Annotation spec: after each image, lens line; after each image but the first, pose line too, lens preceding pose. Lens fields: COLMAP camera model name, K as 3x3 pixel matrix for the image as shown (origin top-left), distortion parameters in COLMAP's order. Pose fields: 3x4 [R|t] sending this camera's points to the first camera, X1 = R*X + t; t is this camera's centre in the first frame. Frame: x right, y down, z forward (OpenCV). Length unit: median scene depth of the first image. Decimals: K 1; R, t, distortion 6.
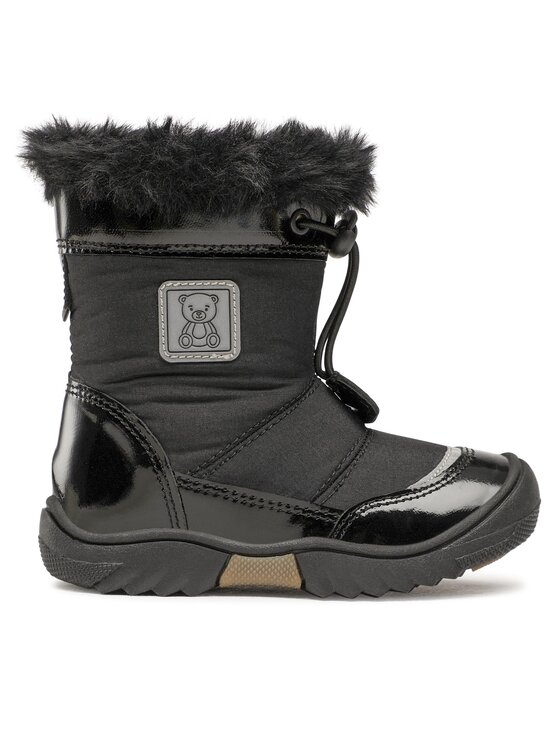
lens RADIAL K [[1651.6, 0, 280.7], [0, 1651.6, 372.7], [0, 0, 1]] dist [0.452228, 0.000000]
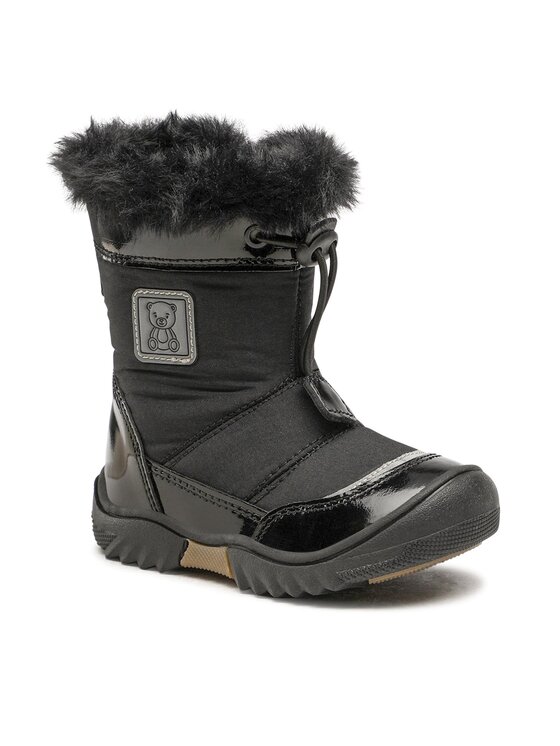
lens RADIAL K [[2193.4, 0, 279.3], [0, 2193.4, 376.1], [0, 0, 1]] dist [0.582130, 0.000000]
pose [[0.879330, 0.074031, -0.470424, 0.701268], [-0.013134, 0.991237, 0.131441, -0.190343], [0.476033, -0.109401, 0.872596, -0.230117]]
